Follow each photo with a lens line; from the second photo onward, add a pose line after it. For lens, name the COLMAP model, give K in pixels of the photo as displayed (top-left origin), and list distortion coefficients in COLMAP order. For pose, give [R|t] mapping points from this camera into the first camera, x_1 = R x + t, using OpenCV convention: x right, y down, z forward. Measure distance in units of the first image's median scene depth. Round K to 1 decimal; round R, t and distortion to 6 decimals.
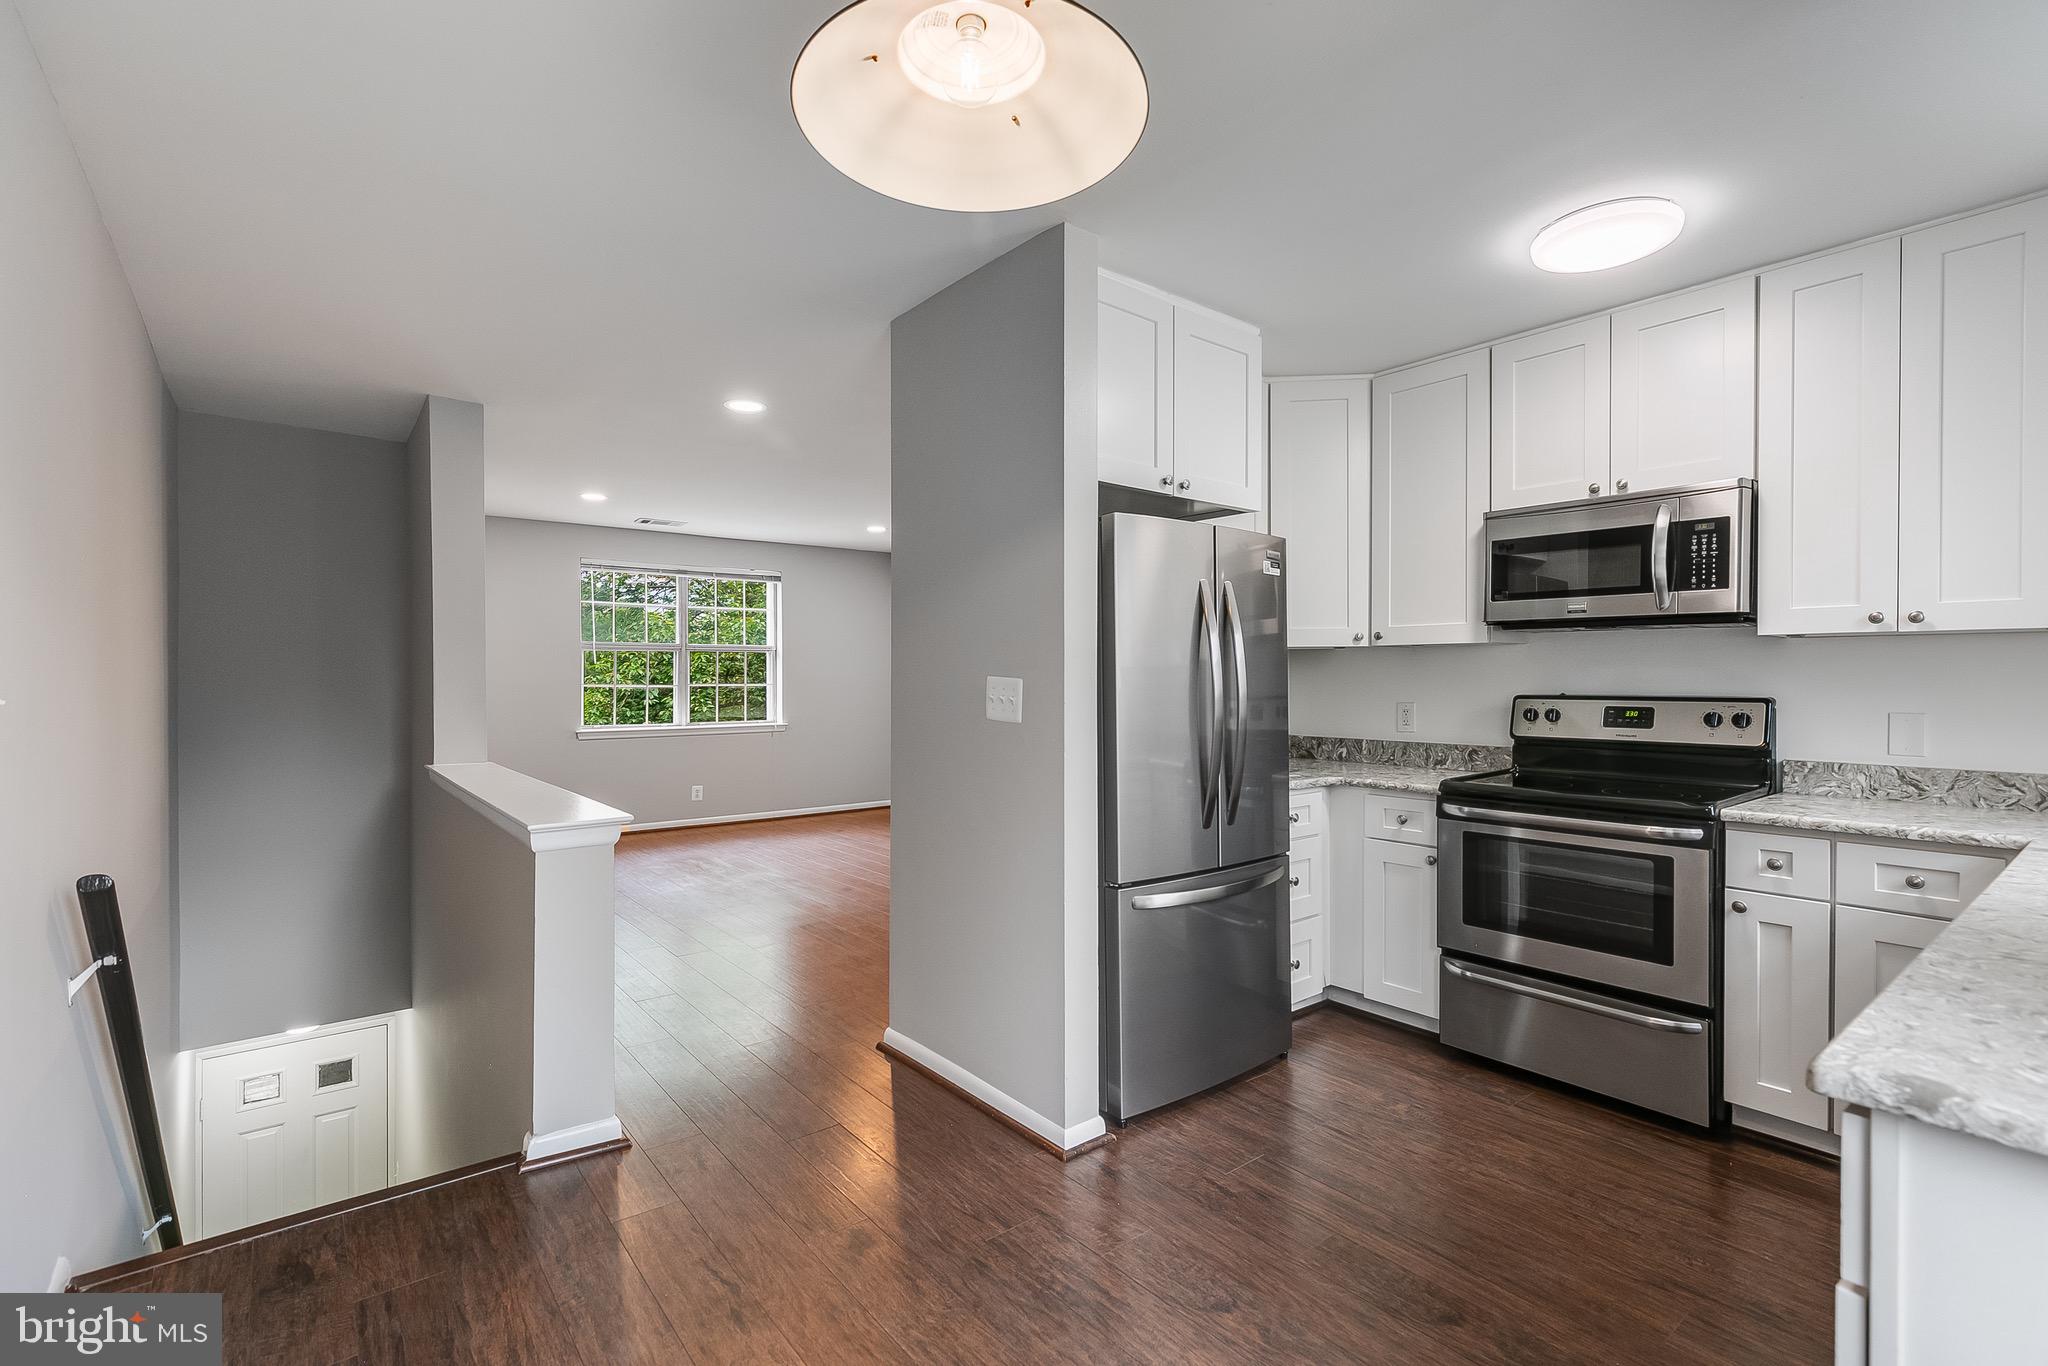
lens RADIAL K [[929.7, 0, 1019.2], [0, 929.7, 672.1], [0, 0, 1]] dist [-0.000608, -0.000059]
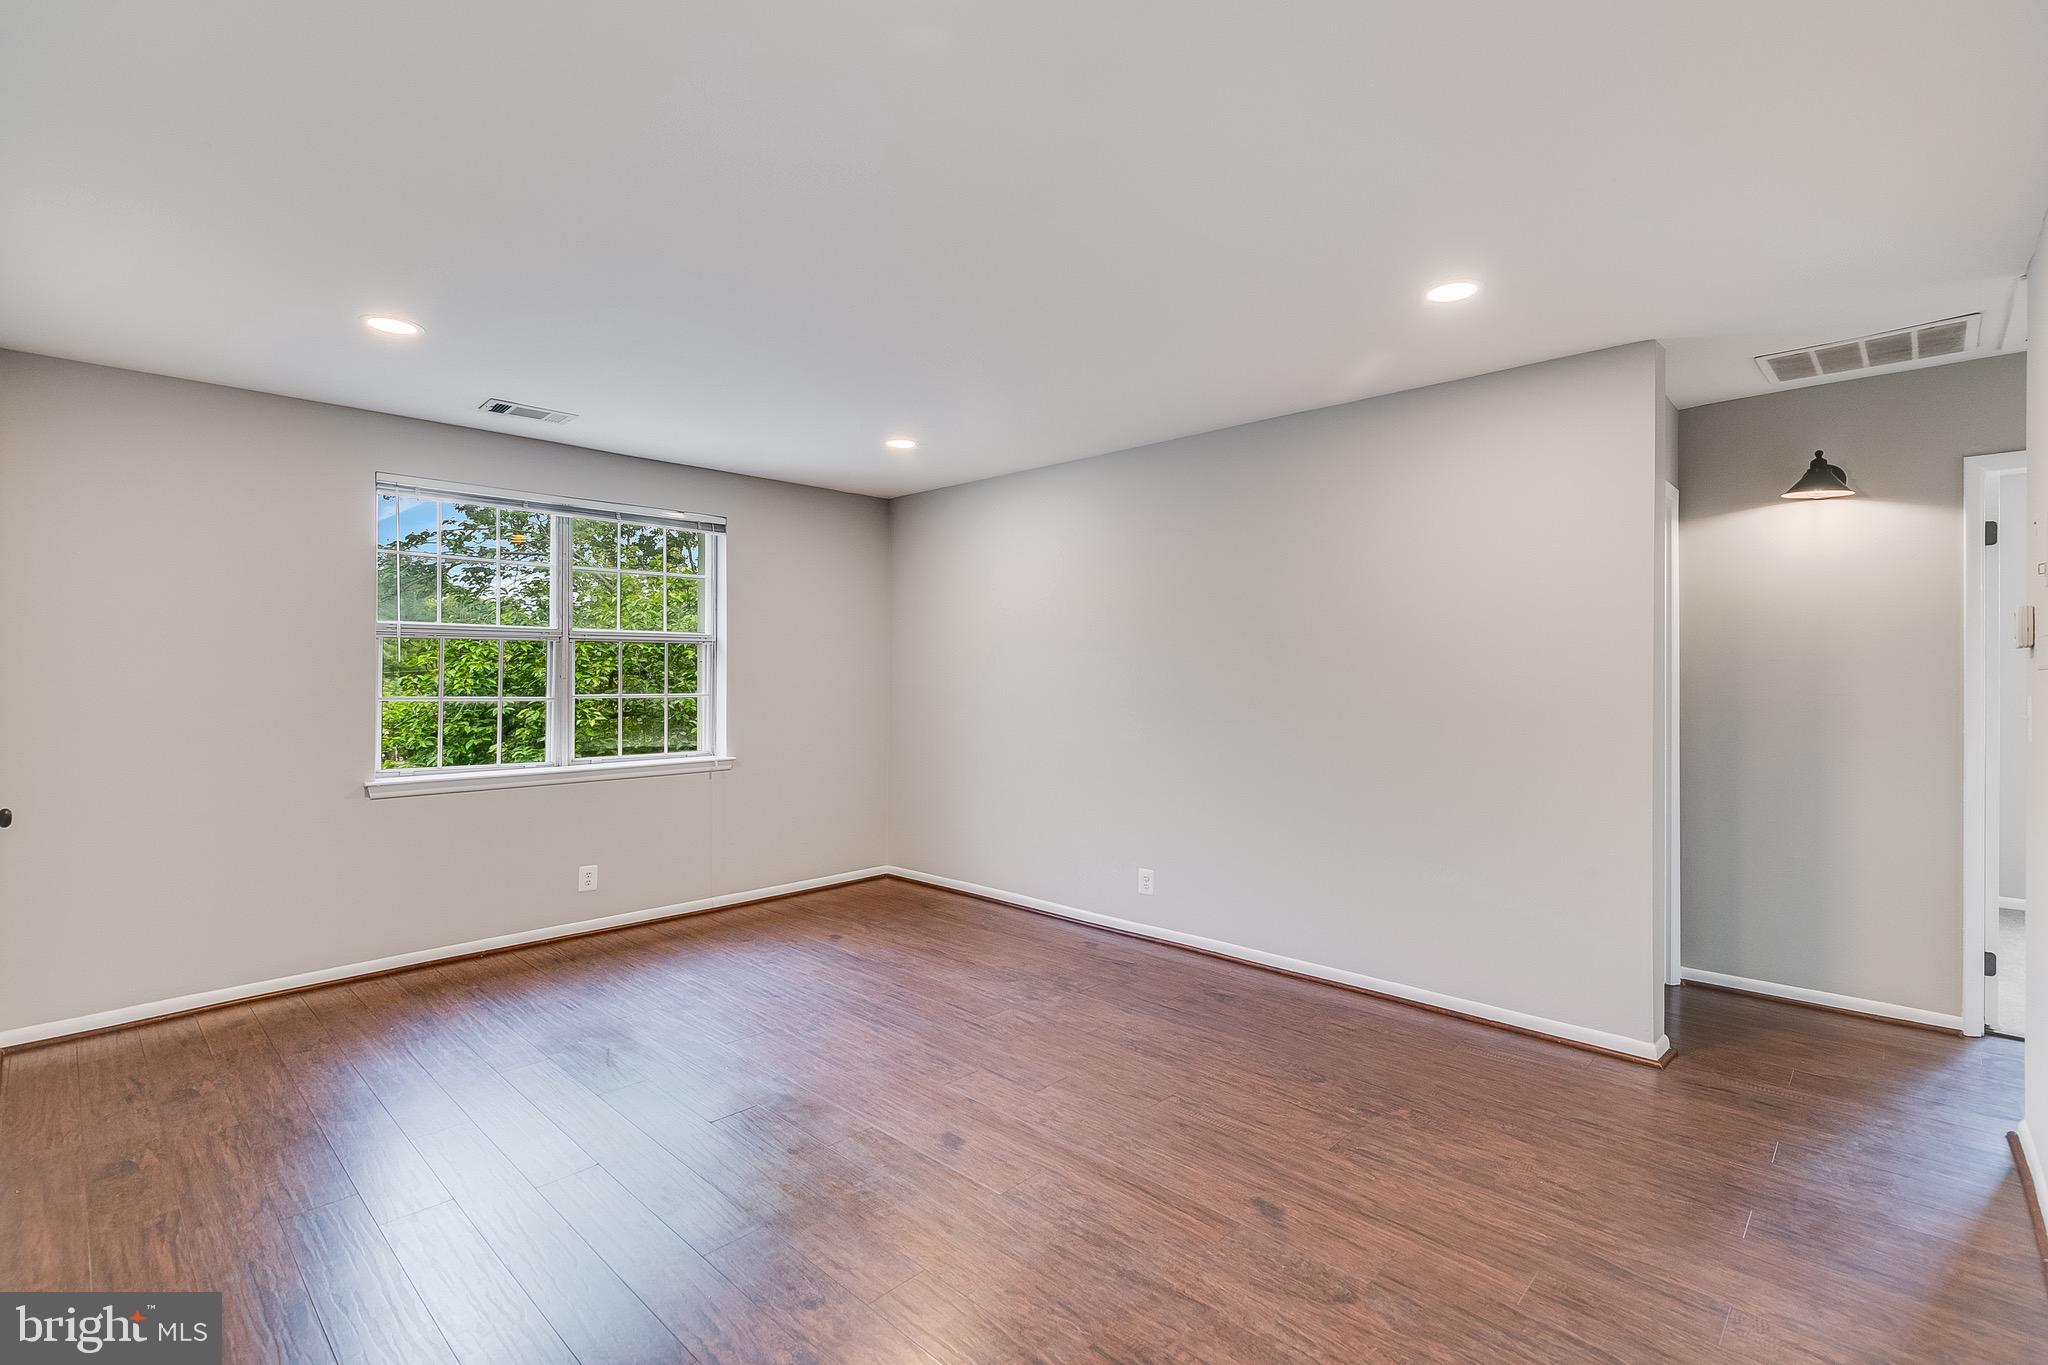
lens RADIAL K [[929.7, 0, 1019.2], [0, 929.7, 671.6], [0, 0, 1]] dist [-0.000608, -0.000059]
pose [[0.990591, 0.009630, 0.136515, -0.148831], [-0.011017, 0.999895, 0.009405, -0.011395], [-0.136410, -0.010820, 0.990593, 0.356983]]
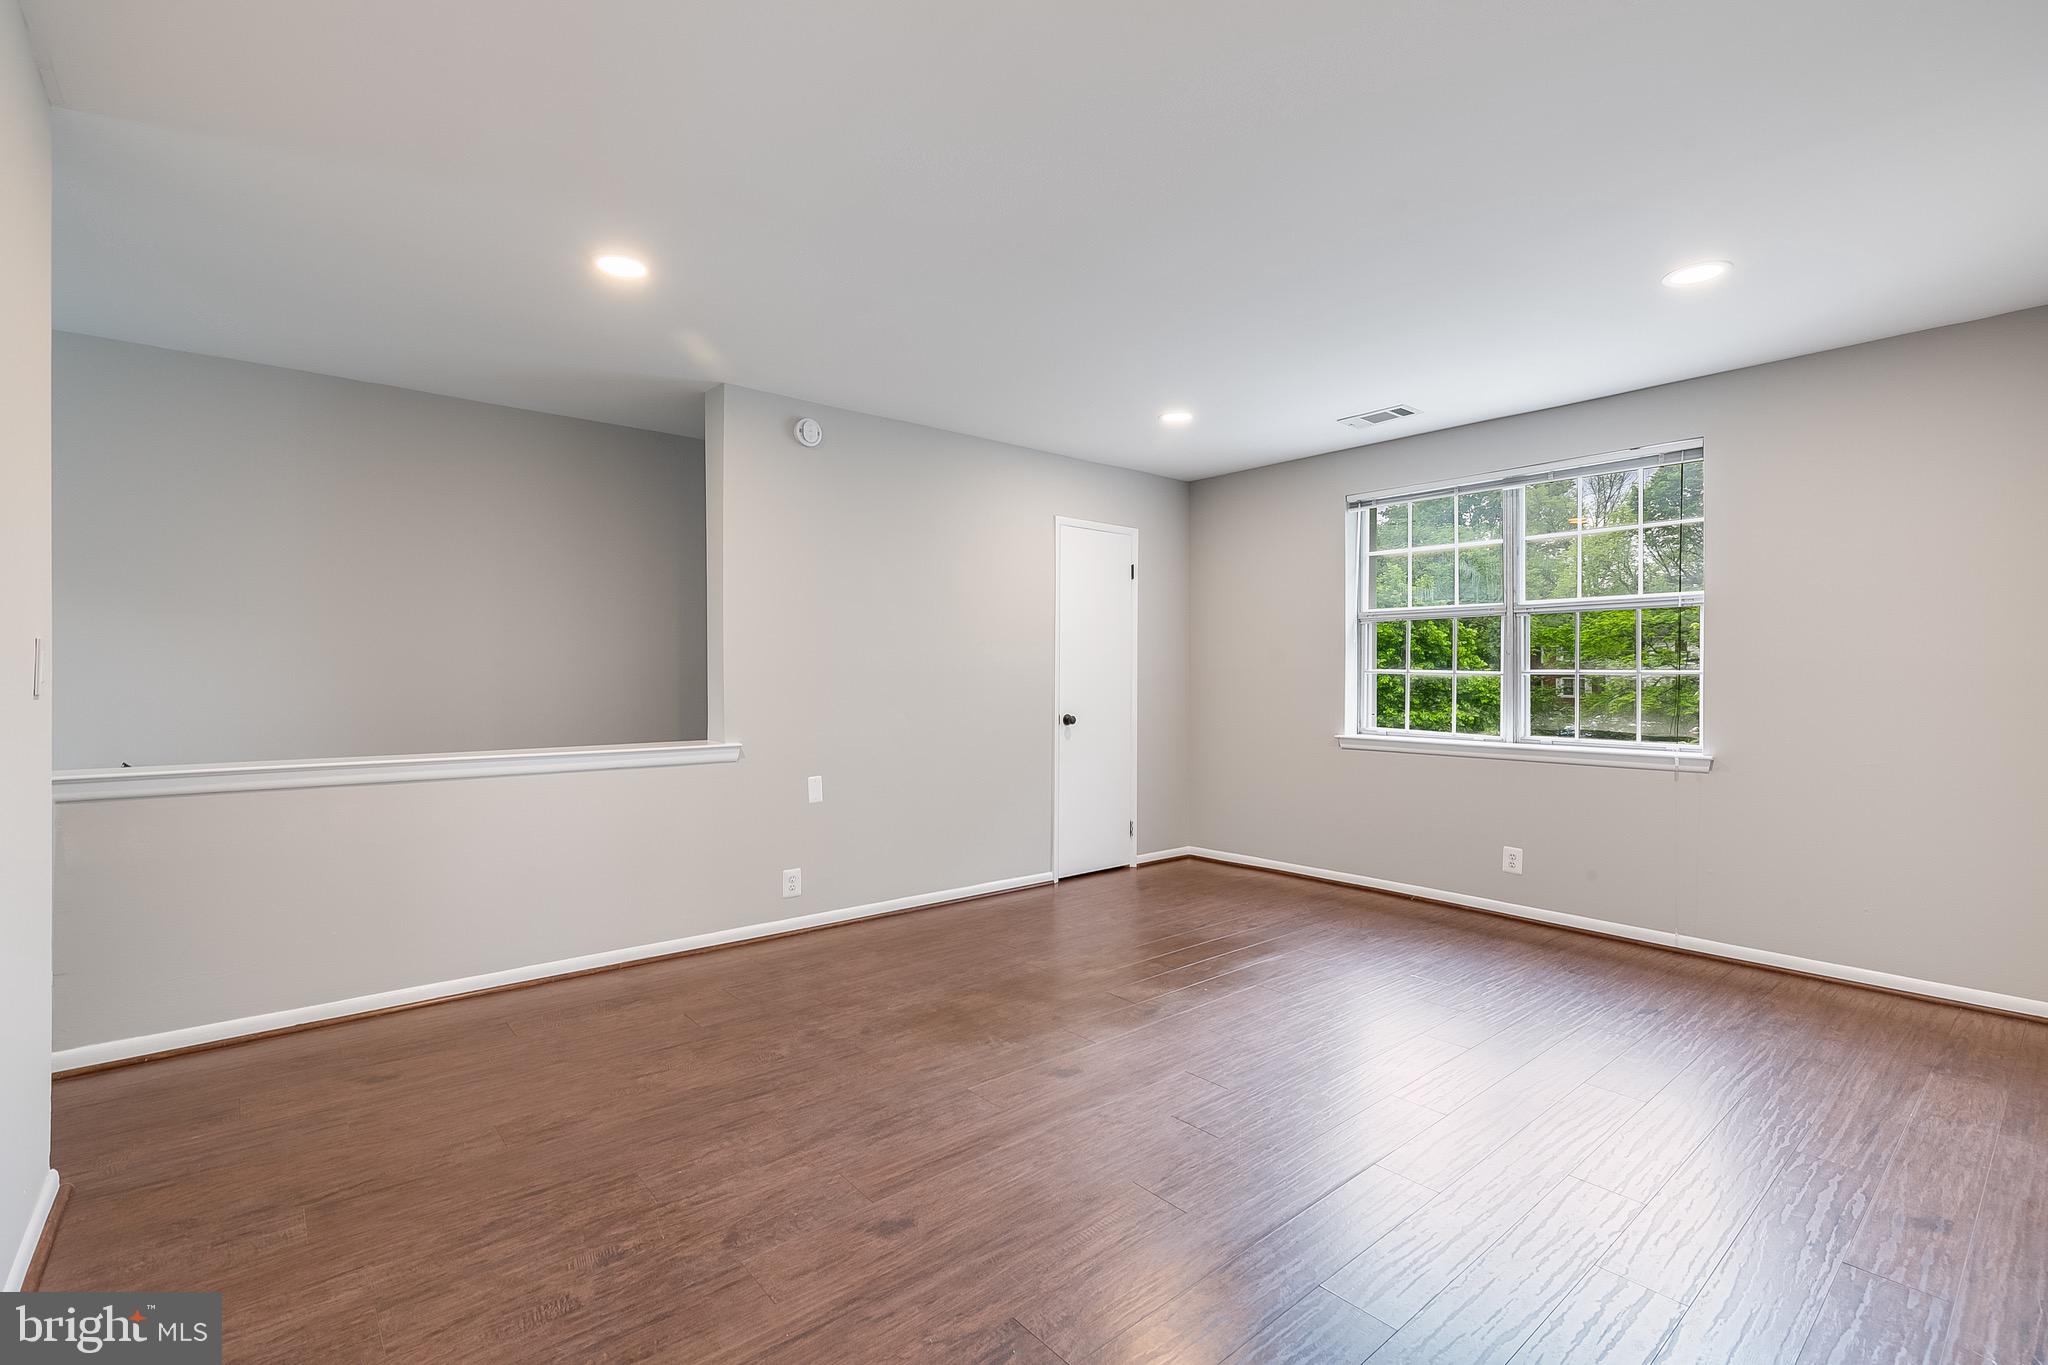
lens RADIAL K [[929.7, 0, 1019.2], [0, 929.7, 671.6], [0, 0, 1]] dist [-0.000608, -0.000059]
pose [[0.028833, 0.005814, -0.999567, 0.217749], [0.011111, 0.999919, 0.006137, 0.006240], [0.999522, -0.011283, 0.028766, 0.657950]]
